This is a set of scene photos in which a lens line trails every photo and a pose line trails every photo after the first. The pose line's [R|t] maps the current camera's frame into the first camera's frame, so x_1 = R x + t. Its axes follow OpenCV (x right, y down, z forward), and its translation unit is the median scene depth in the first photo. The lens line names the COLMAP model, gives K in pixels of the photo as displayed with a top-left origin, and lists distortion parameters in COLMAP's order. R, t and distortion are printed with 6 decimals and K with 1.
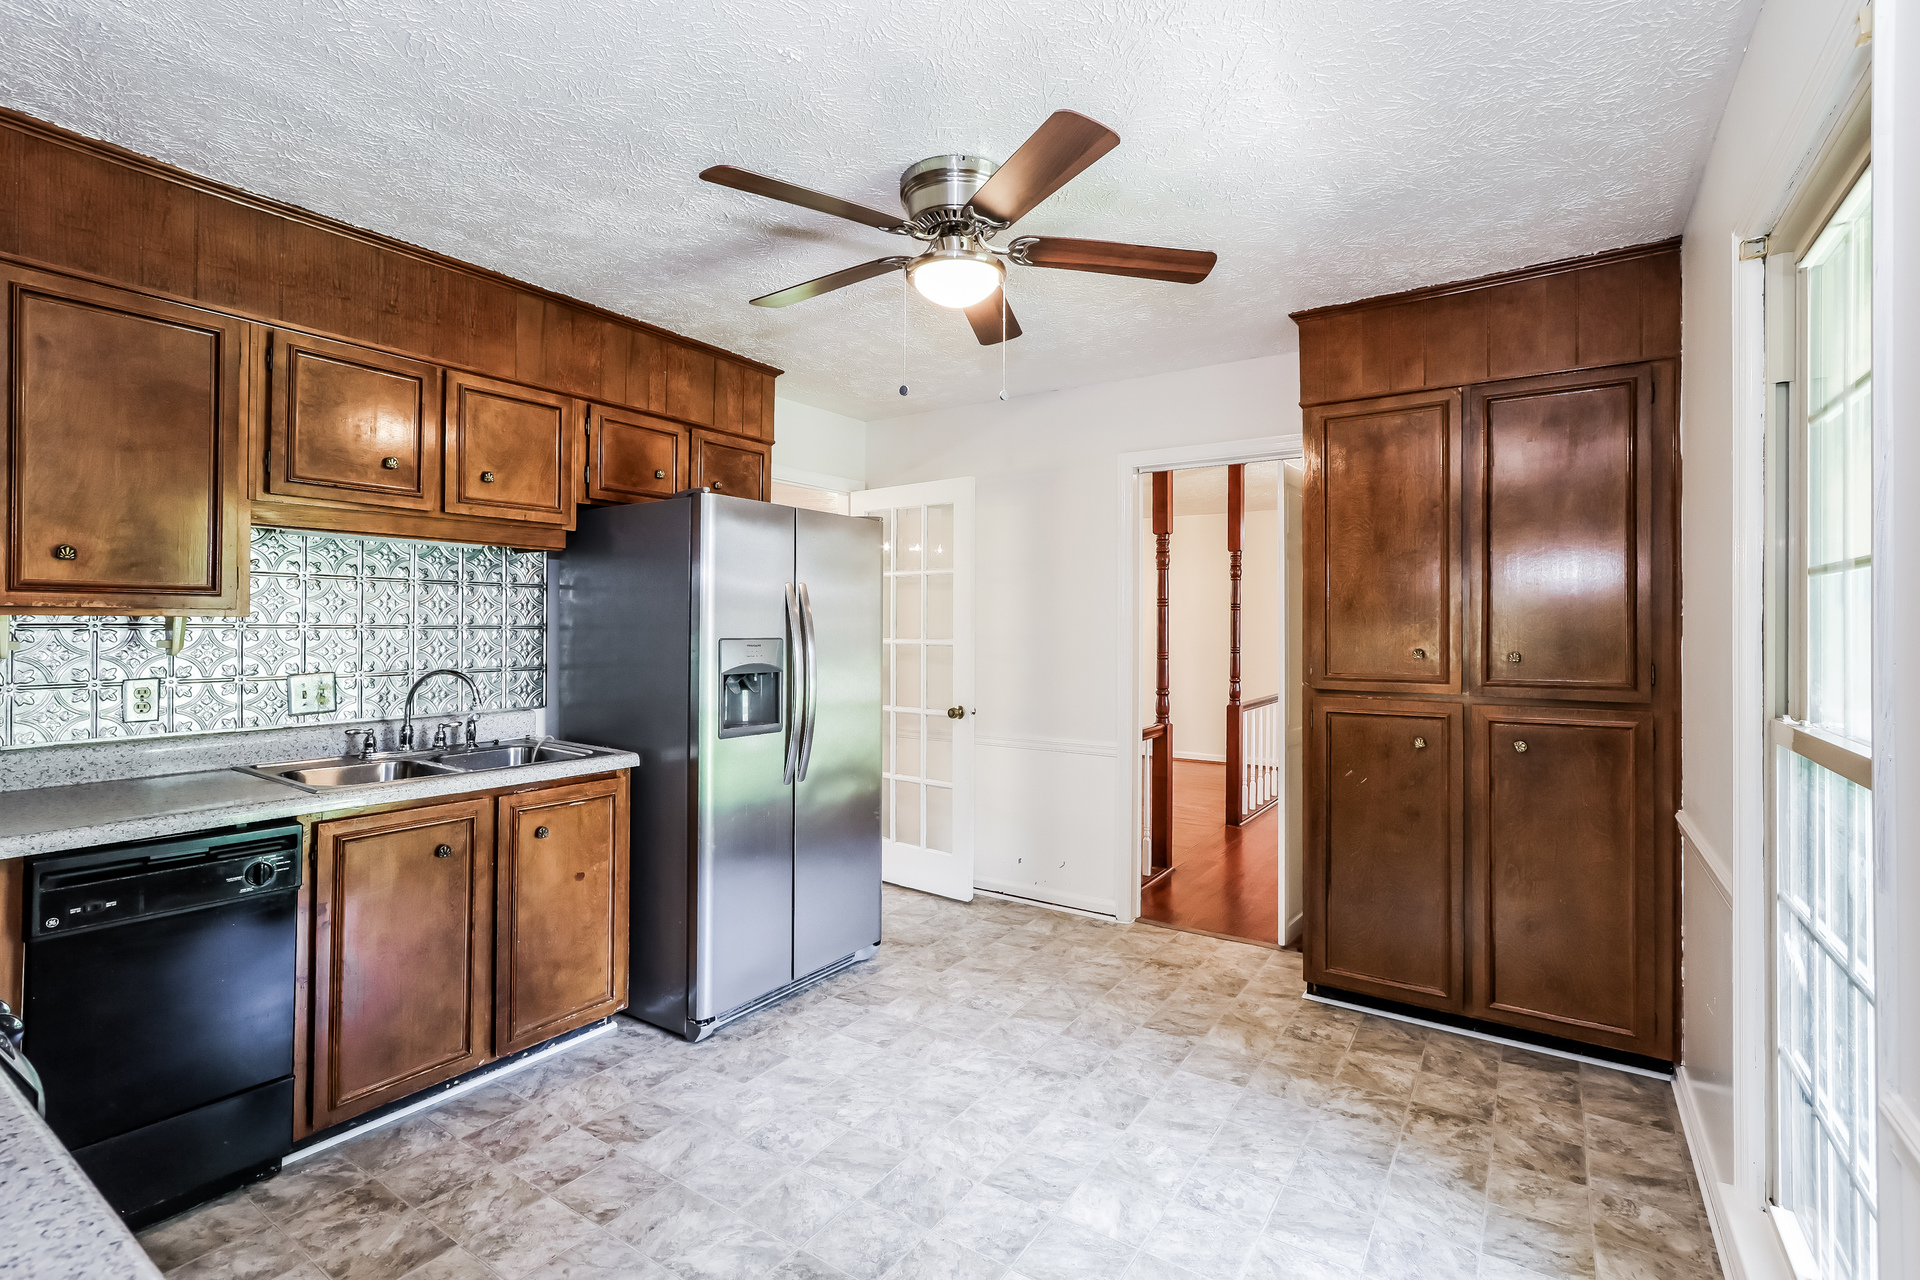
lens RADIAL K [[880.4, 0, 952.7], [0, 880.4, 626.9], [0, 0, 1]] dist [-0.004095, -0.000001]
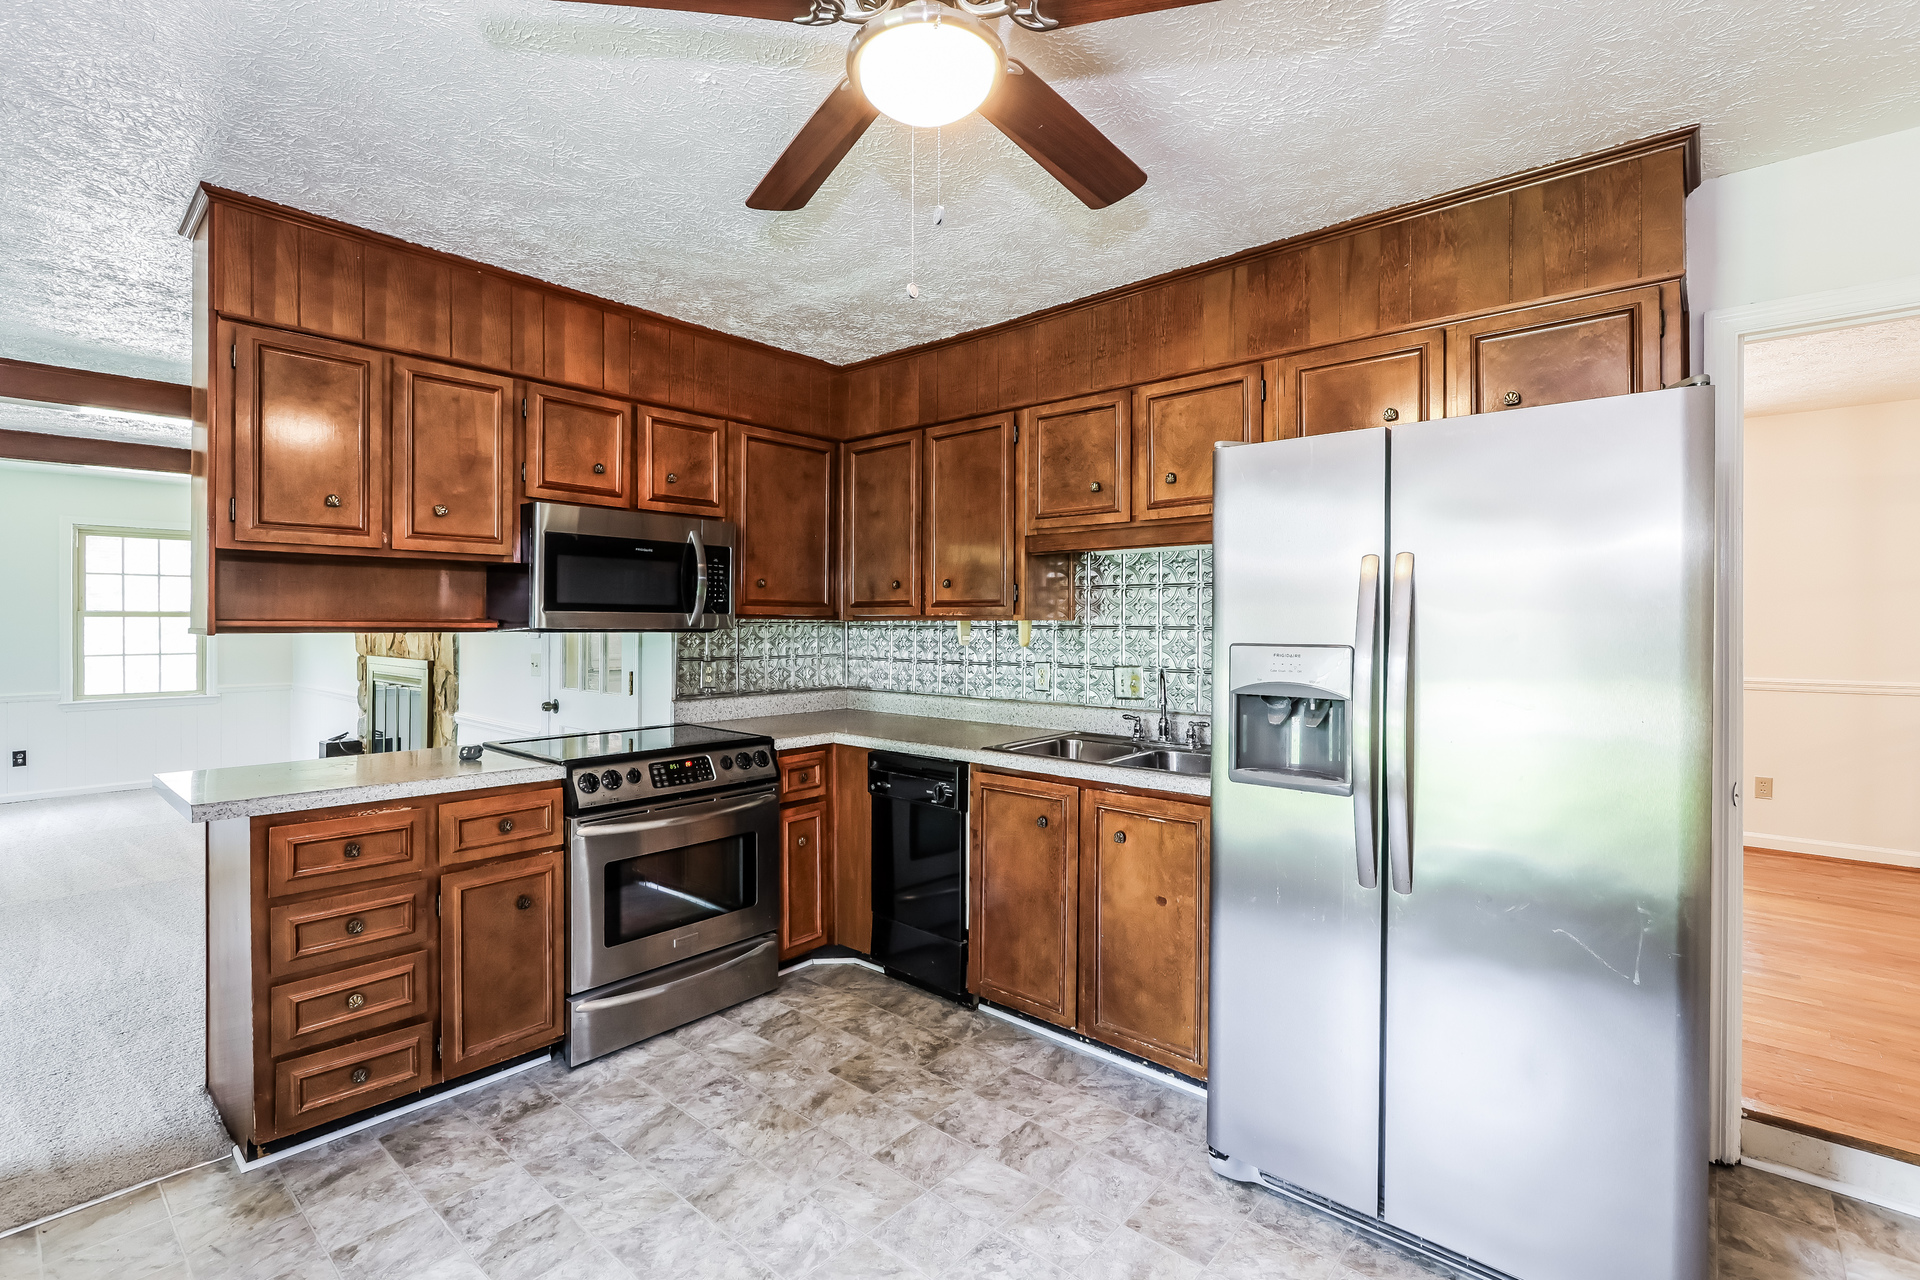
lens RADIAL K [[880.4, 0, 948.0], [0, 880.4, 634.1], [0, 0, 1]] dist [-0.004095, -0.000001]
pose [[-0.132959, 0.003106, -0.991117, 0.592004], [-0.005864, 0.999975, 0.003921, 0.005679], [0.991104, 0.006333, -0.132938, 1.044277]]
